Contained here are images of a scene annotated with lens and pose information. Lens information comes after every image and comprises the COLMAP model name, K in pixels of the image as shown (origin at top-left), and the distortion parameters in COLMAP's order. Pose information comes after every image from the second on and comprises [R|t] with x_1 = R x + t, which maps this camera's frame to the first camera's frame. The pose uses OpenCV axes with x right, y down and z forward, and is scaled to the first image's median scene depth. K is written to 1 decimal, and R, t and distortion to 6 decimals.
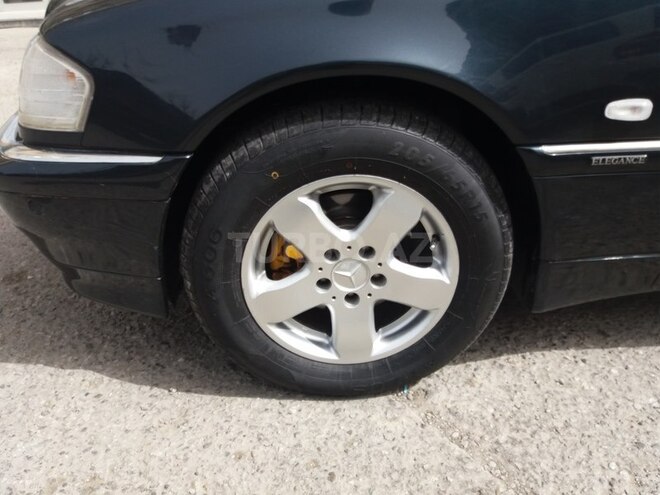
lens RADIAL K [[546.3, 0, 330.0], [0, 546.3, 247.5], [0, 0, 1]] dist [-0.000596, -0.009172]
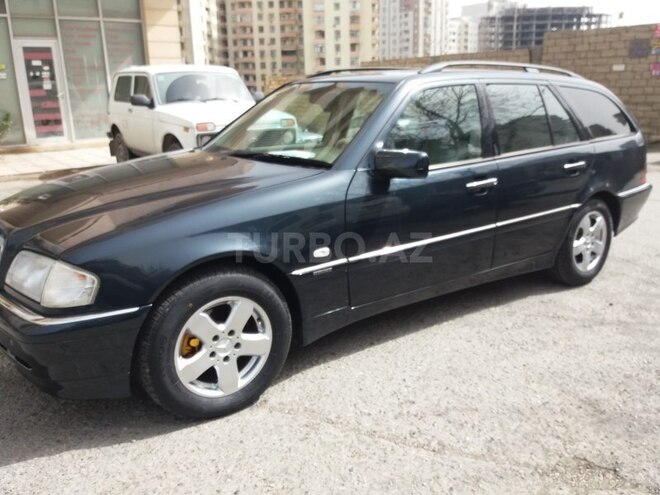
lens RADIAL K [[551.3, 0, 337.3], [0, 551.3, 249.4], [0, 0, 1]] dist [-0.031397, -0.009734]
pose [[0.836290, -0.149277, 0.527575, -0.646975], [0.255720, 0.957352, -0.134475, 0.087256], [-0.485001, 0.247372, 0.838797, -1.040724]]
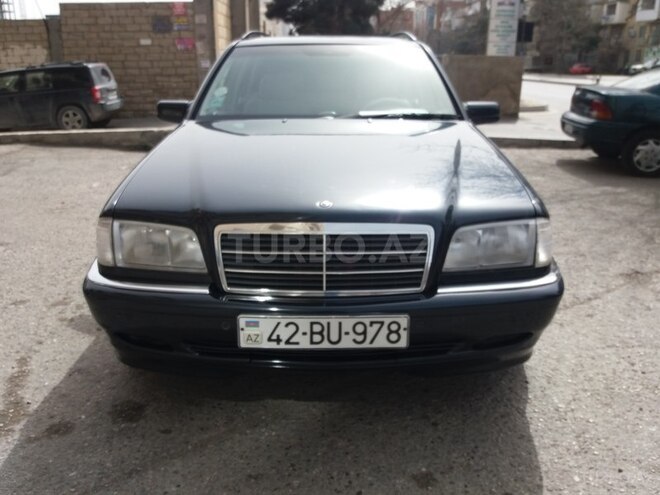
lens RADIAL K [[551.3, 0, 337.3], [0, 551.3, 249.4], [0, 0, 1]] dist [-0.031397, -0.009734]
pose [[0.050470, -0.307256, 0.950288, -2.208206], [0.459735, 0.851844, 0.251010, -0.996653], [-0.886621, 0.424212, 0.184249, 1.181337]]
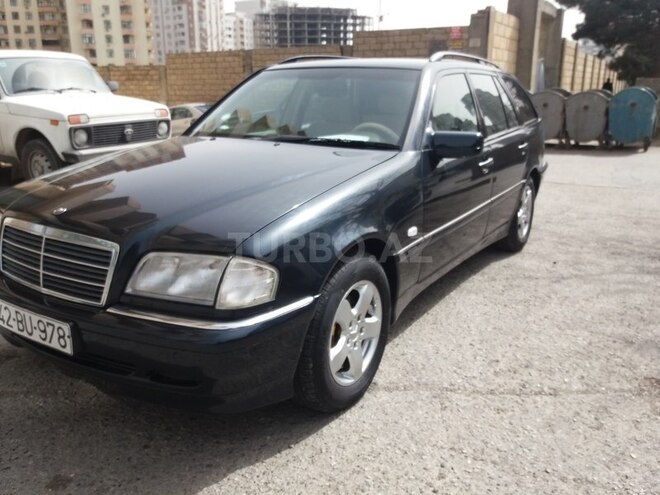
lens RADIAL K [[551.3, 0, 337.3], [0, 551.3, 249.4], [0, 0, 1]] dist [-0.031397, -0.009734]
pose [[0.575026, -0.219682, 0.788089, -1.537203], [0.370047, 0.928947, -0.011057, -0.237871], [-0.729664, 0.297988, 0.615462, -0.296974]]
